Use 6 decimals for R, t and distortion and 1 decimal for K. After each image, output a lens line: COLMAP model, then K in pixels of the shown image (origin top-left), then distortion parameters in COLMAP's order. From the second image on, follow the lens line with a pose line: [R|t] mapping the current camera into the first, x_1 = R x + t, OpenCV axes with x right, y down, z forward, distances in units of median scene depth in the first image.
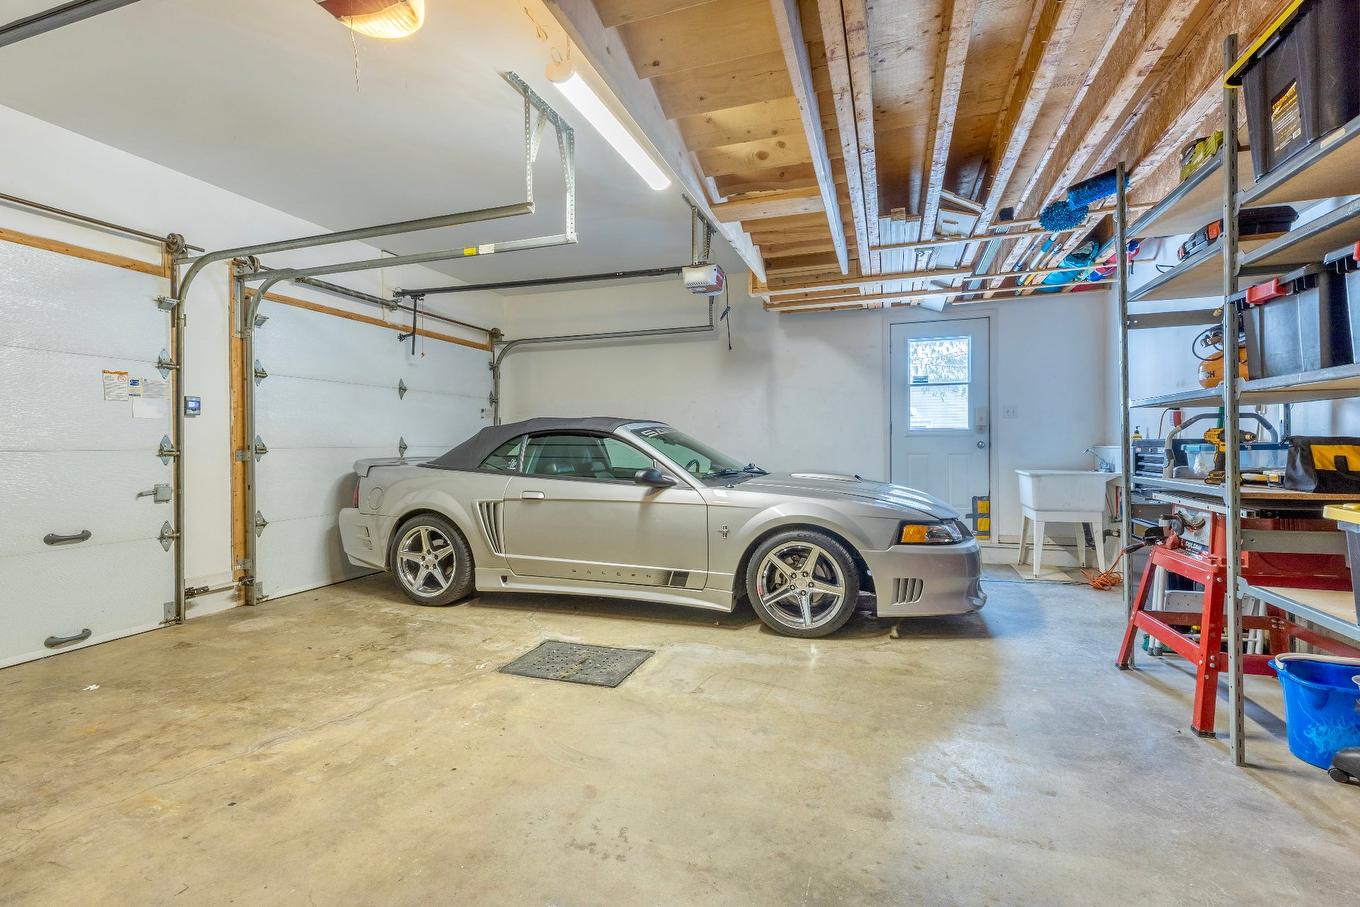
lens RADIAL K [[602.6, 0, 683.2], [0, 602.6, 446.5], [0, 0, 1]] dist [-0.000574, -0.000113]
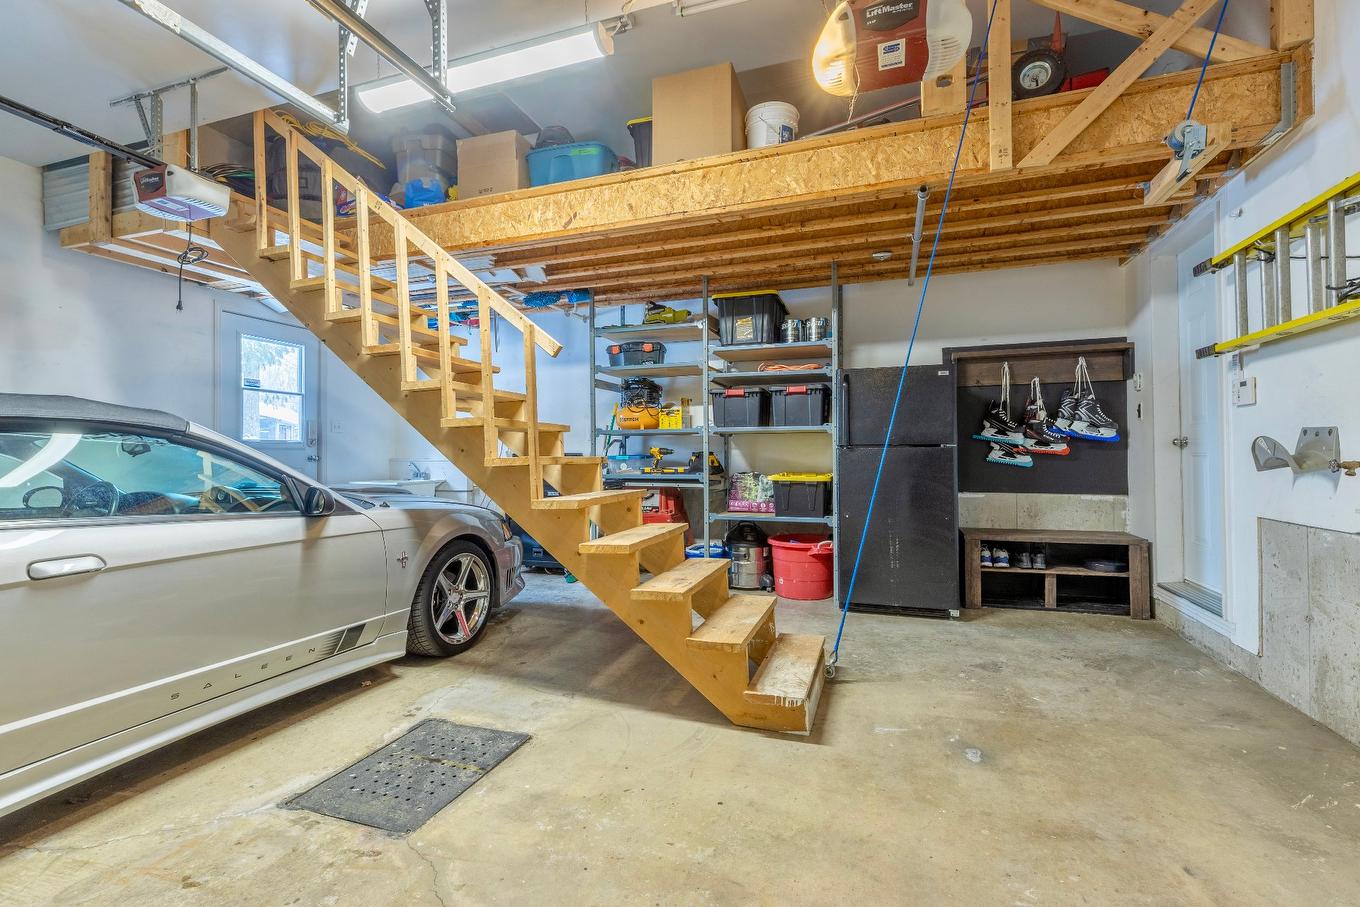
lens RADIAL K [[602.6, 0, 683.2], [0, 602.6, 446.5], [0, 0, 1]] dist [-0.000574, -0.000113]
pose [[0.011794, 0.021378, 0.999702, -0.799431], [0.010887, 0.999709, -0.021507, 0.008903], [-0.999871, 0.011137, 0.011558, 0.636291]]
